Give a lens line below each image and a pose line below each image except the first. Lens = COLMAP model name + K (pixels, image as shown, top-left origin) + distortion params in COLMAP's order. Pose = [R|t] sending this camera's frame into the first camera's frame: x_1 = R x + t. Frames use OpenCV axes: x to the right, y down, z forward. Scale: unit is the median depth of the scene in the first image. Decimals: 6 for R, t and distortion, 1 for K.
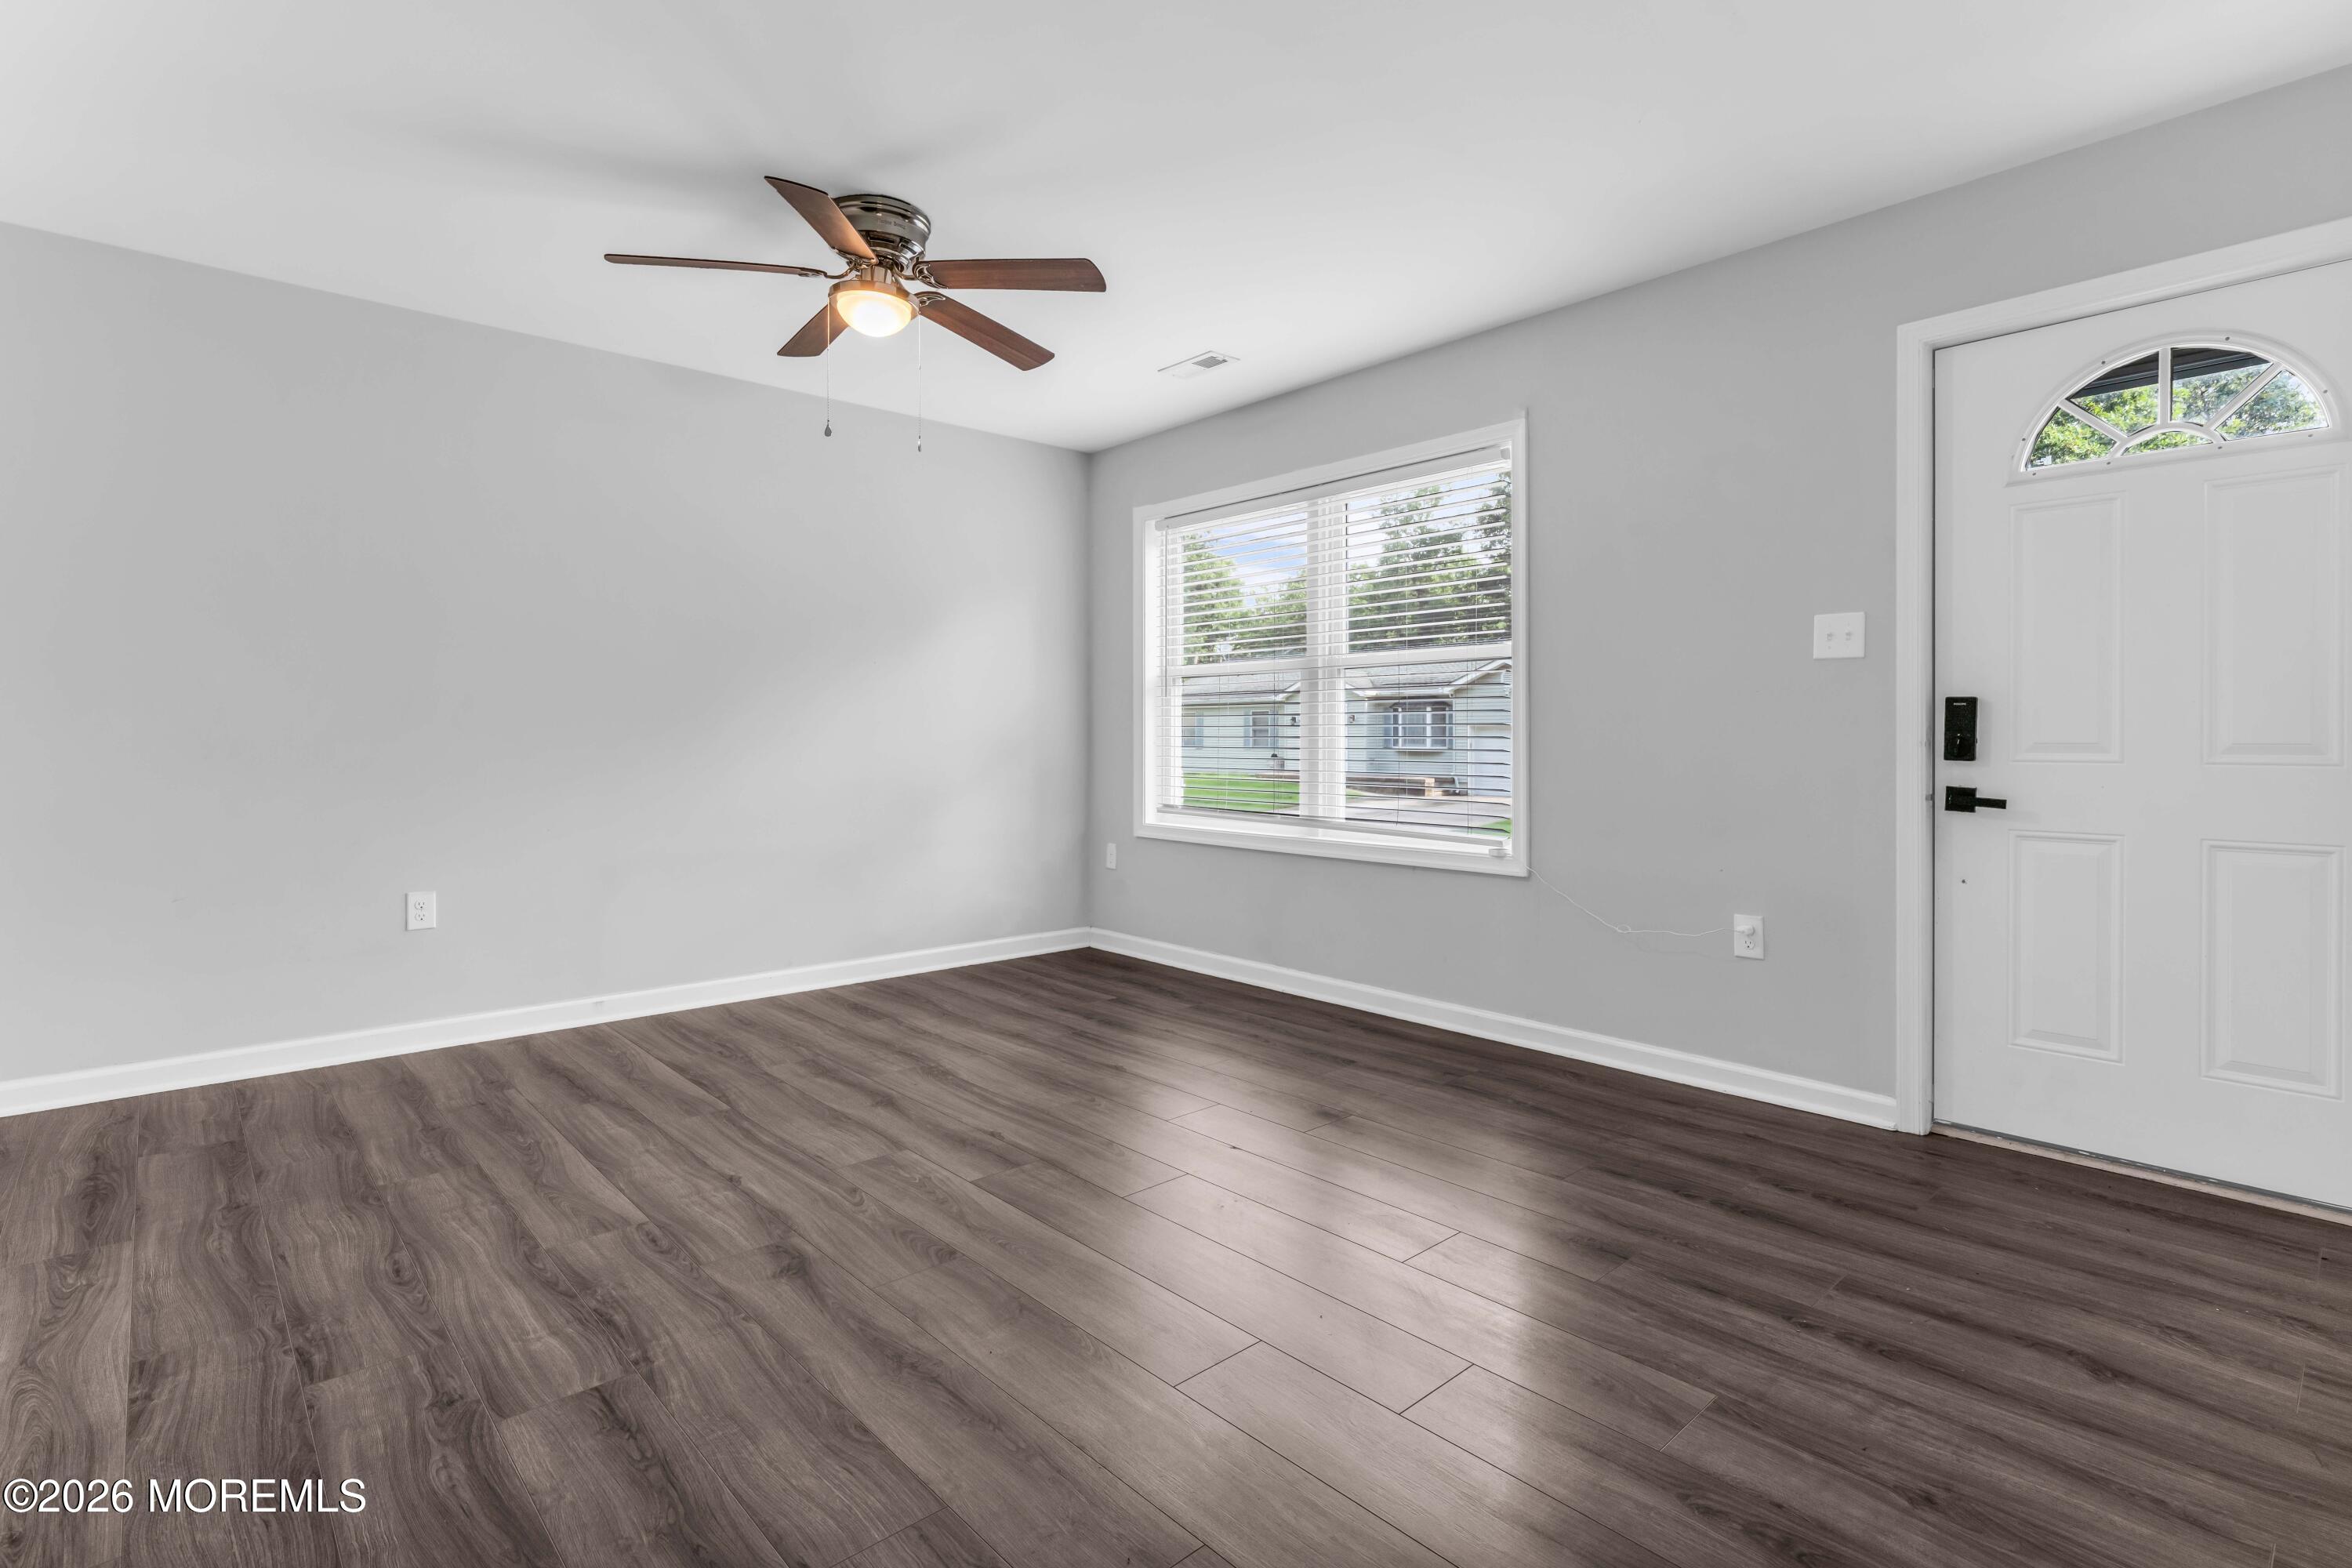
lens RADIAL K [[1105.8, 0, 1179.3], [0, 1105.8, 747.7], [0, 0, 1]] dist [-0.000497, 0.000322]
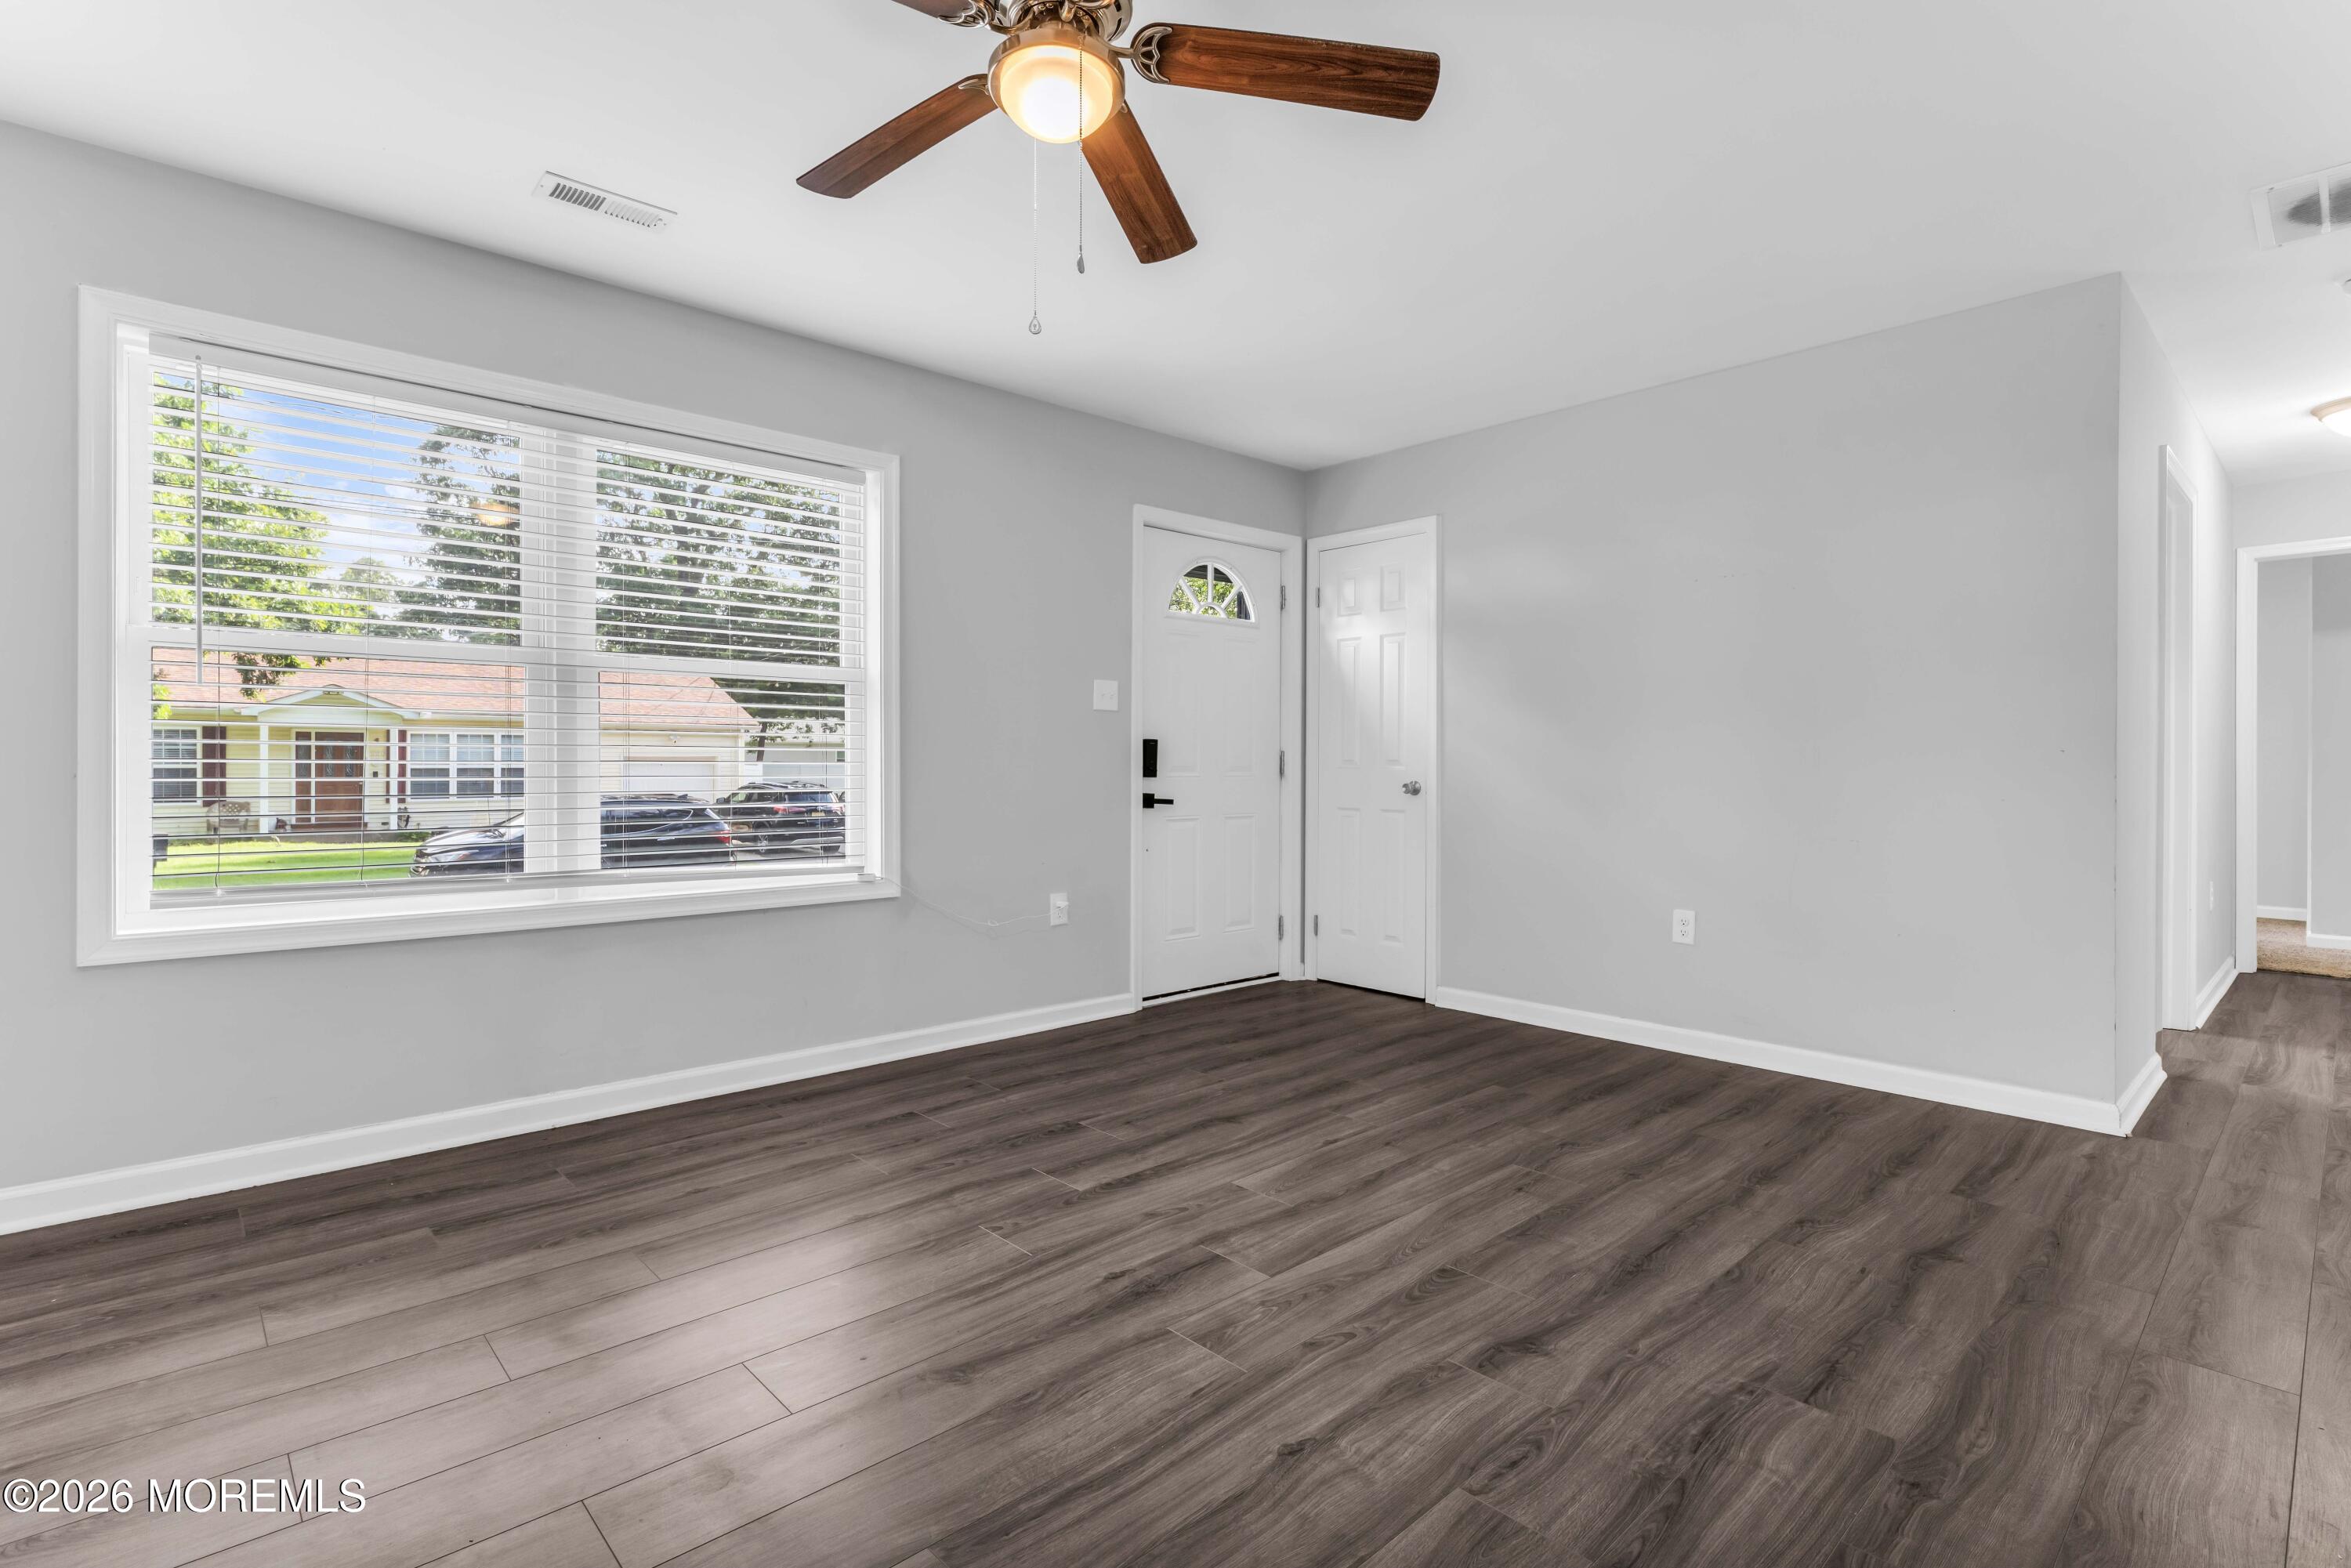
lens RADIAL K [[1105.3, 0, 1163.3], [0, 1105.3, 761.1], [0, 0, 1]] dist [-0.000497, 0.000322]
pose [[0.002437, 0.002681, 0.999993, -1.092904], [0.006134, 0.999978, -0.002696, -0.009730], [-0.999978, 0.006140, 0.002421, 1.117871]]
